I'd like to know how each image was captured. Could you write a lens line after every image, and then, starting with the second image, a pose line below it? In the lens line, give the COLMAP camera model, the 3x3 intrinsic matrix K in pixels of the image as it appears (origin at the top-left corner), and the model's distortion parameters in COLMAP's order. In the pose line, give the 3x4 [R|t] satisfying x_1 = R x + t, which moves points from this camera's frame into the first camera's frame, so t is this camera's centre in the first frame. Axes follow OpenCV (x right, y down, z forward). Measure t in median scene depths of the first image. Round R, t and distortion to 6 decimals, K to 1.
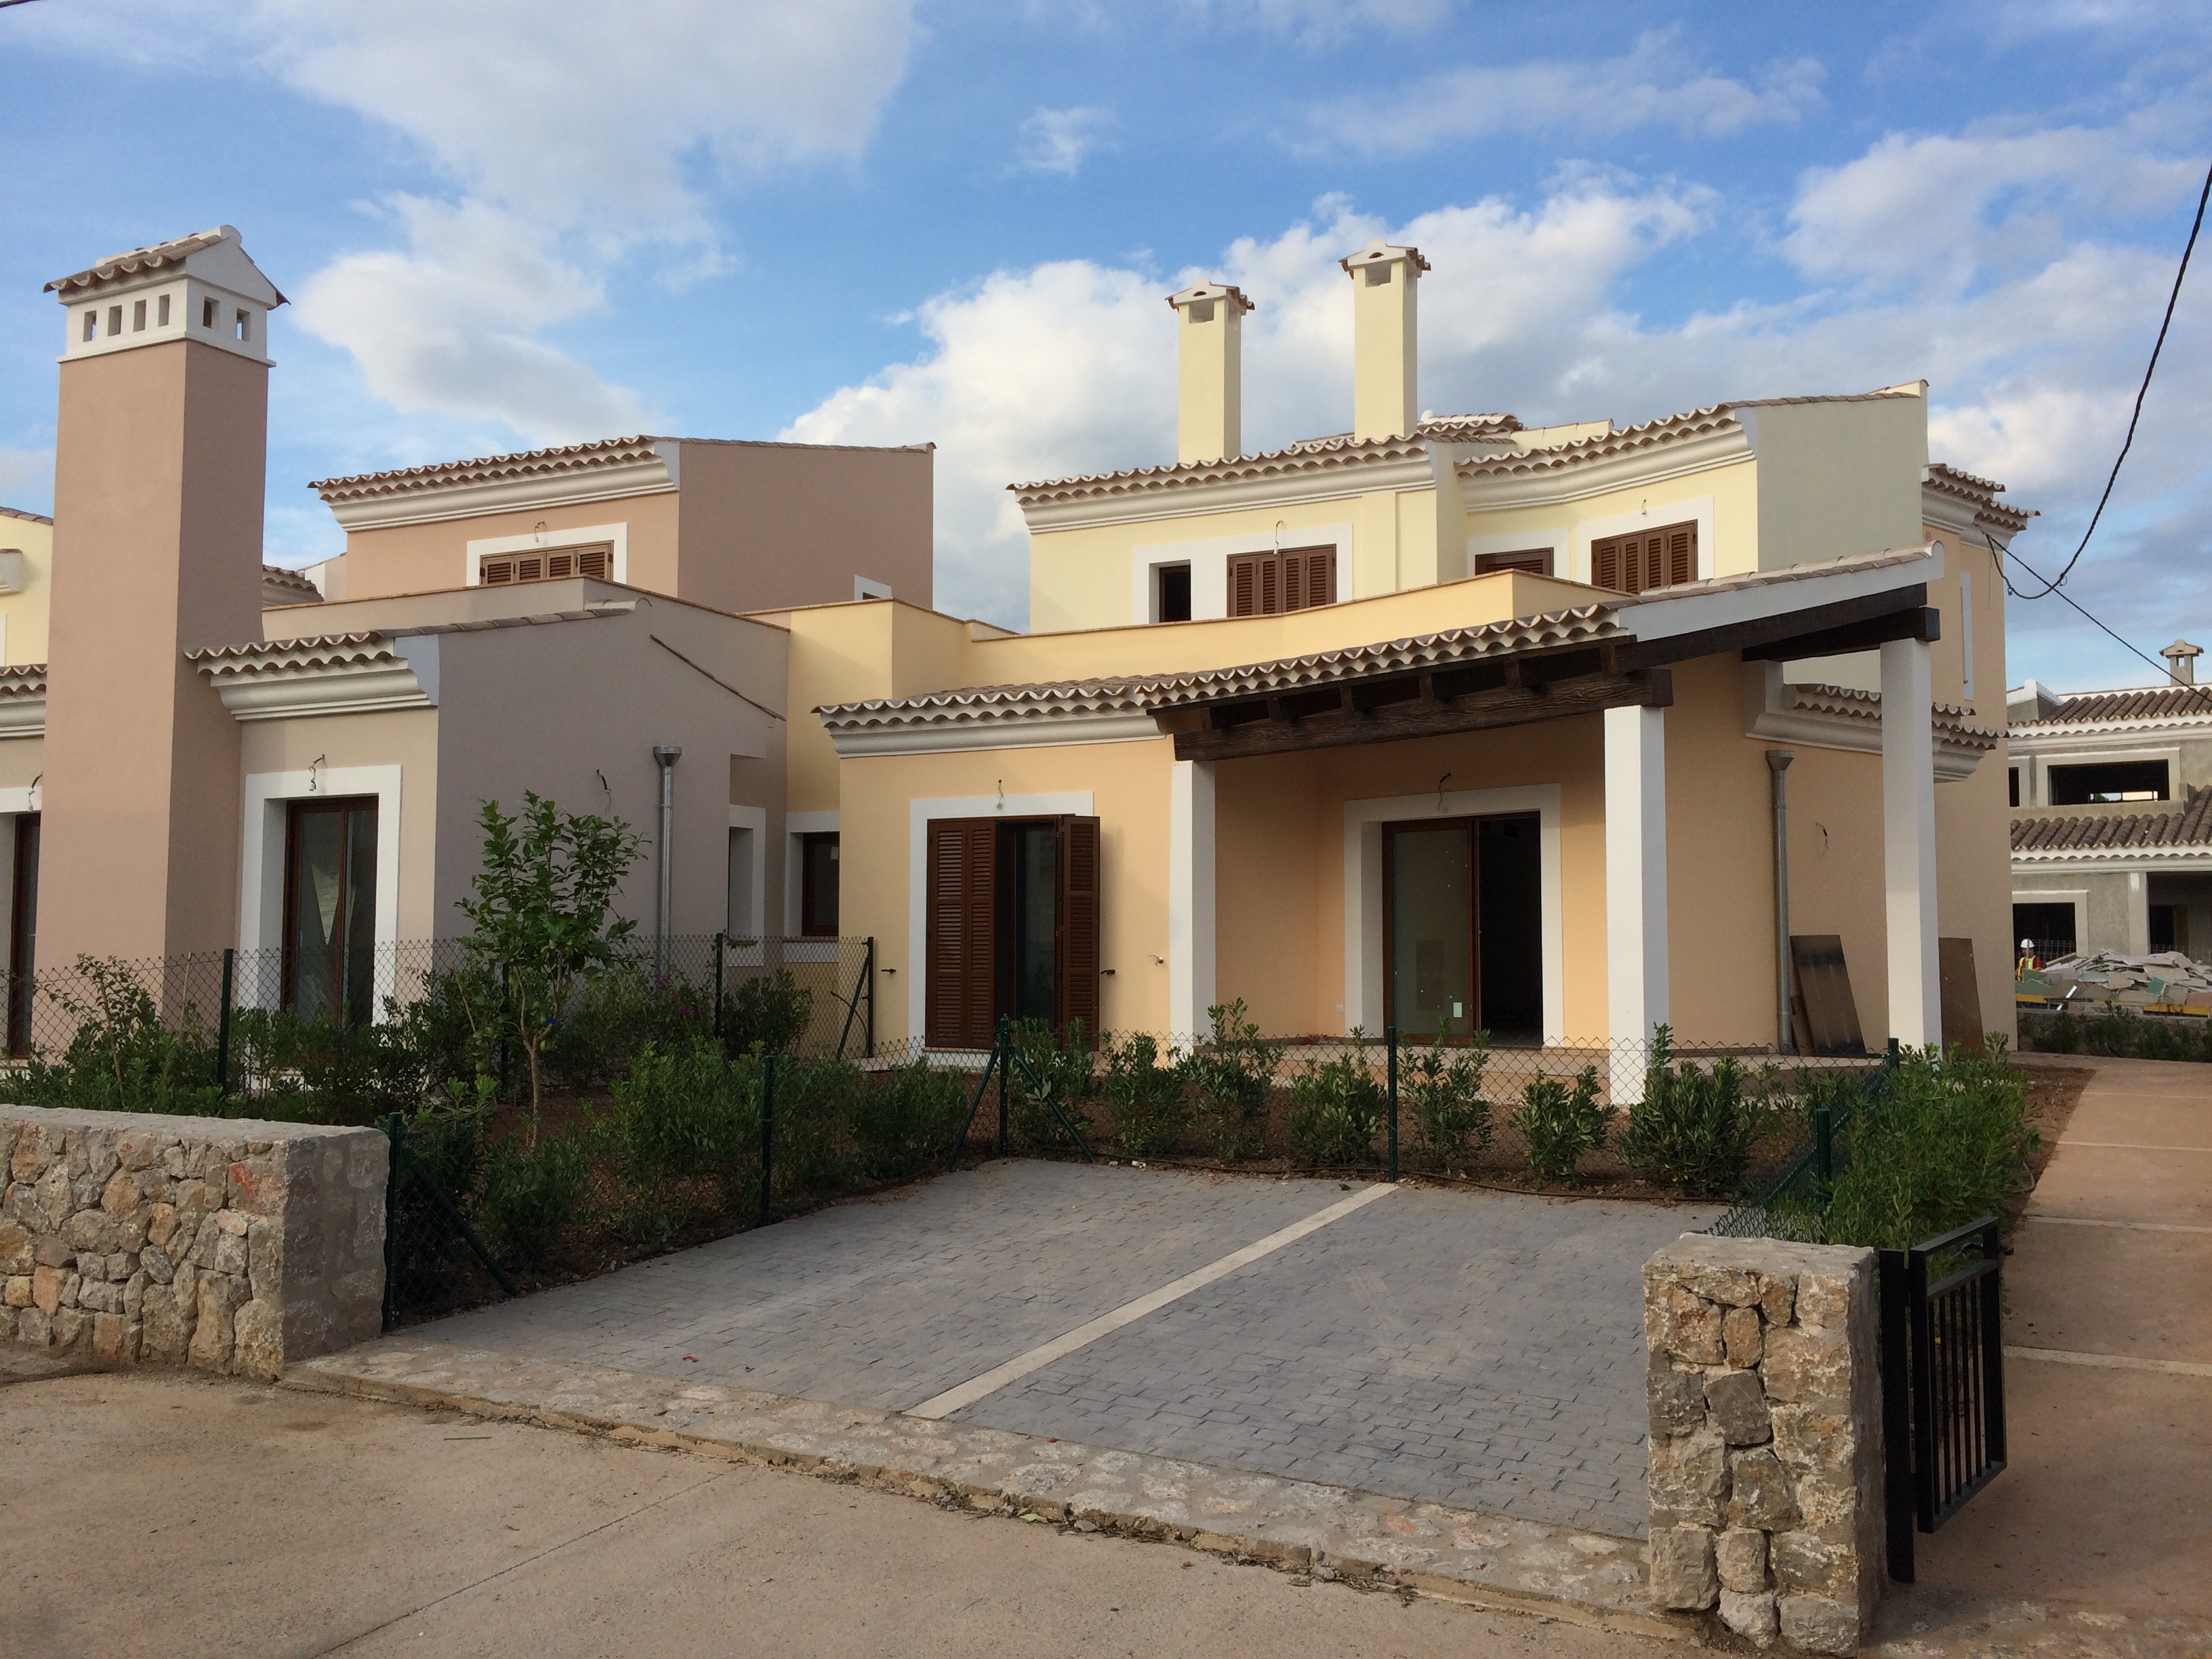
lens RADIAL K [[1851.8, 0, 1106.0], [0, 1851.8, 829.5], [0, 0, 1]] dist [0.079755, -0.107172]
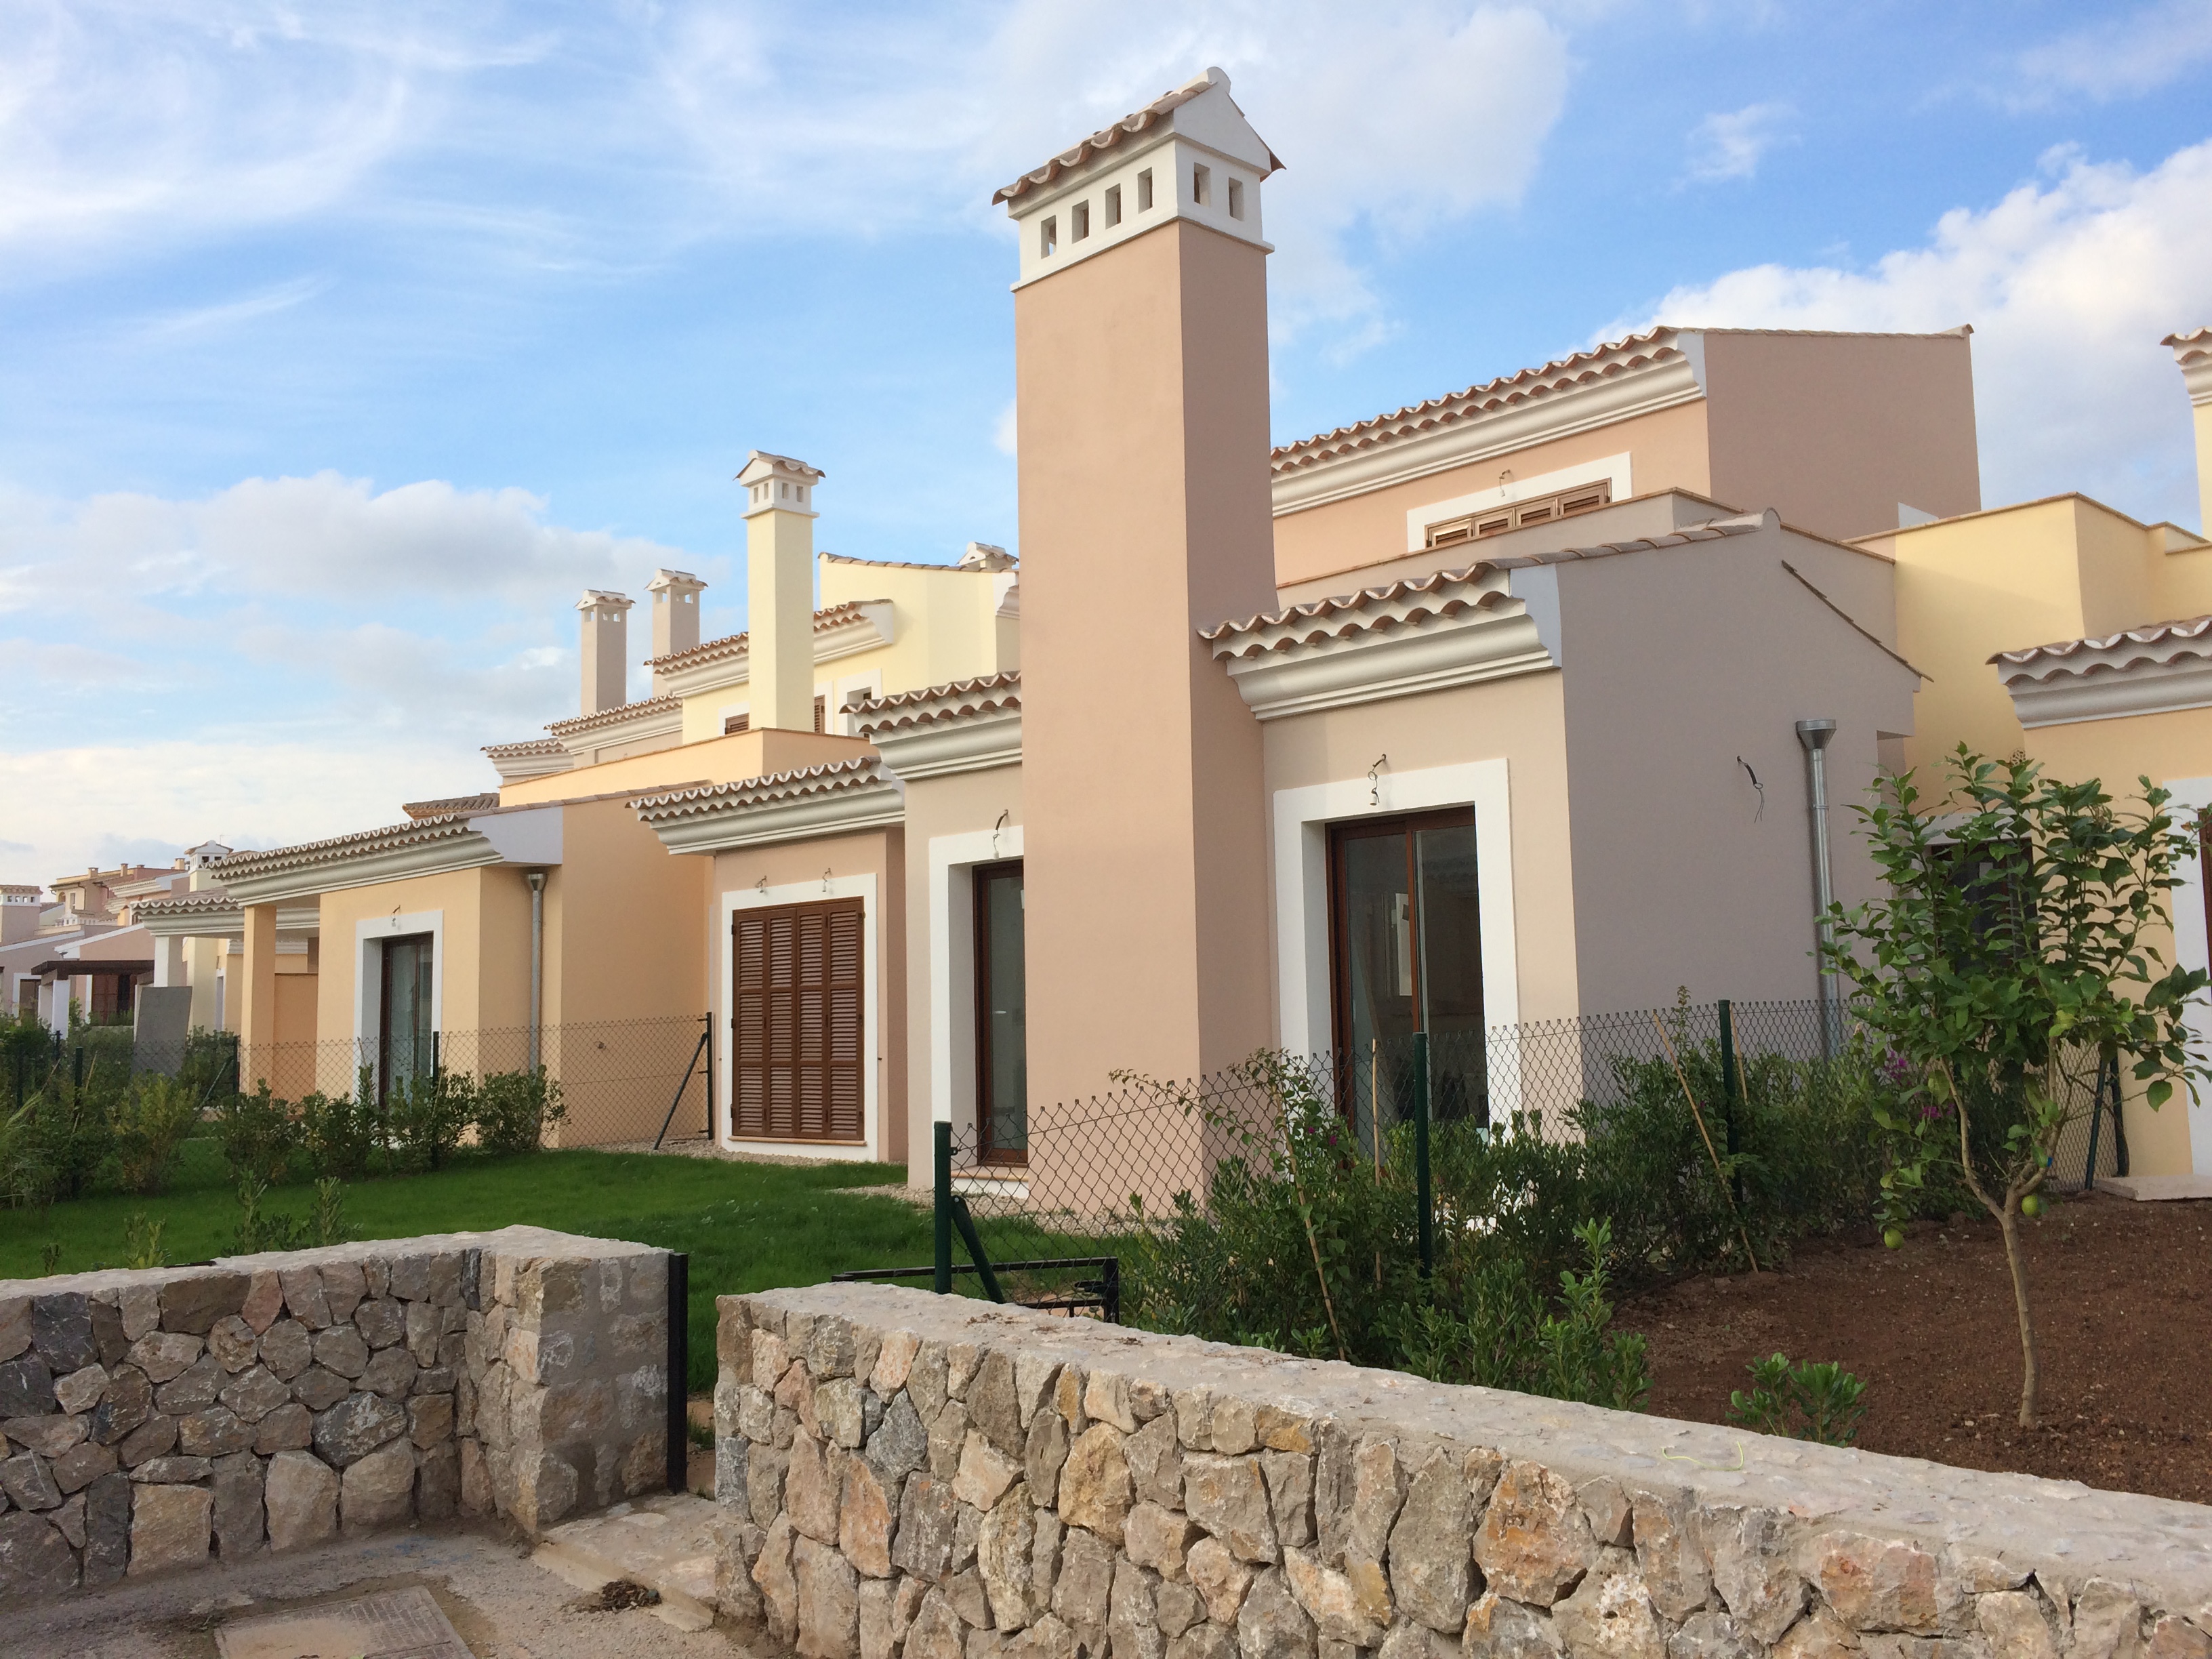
lens RADIAL K [[1851.8, 0, 1106.0], [0, 1851.8, 829.5], [0, 0, 1]] dist [0.079755, -0.107172]
pose [[0.933806, -0.056001, -0.353371, -0.253746], [0.045187, 0.998225, -0.038786, 0.010993], [0.354916, 0.020251, 0.934679, 0.280838]]
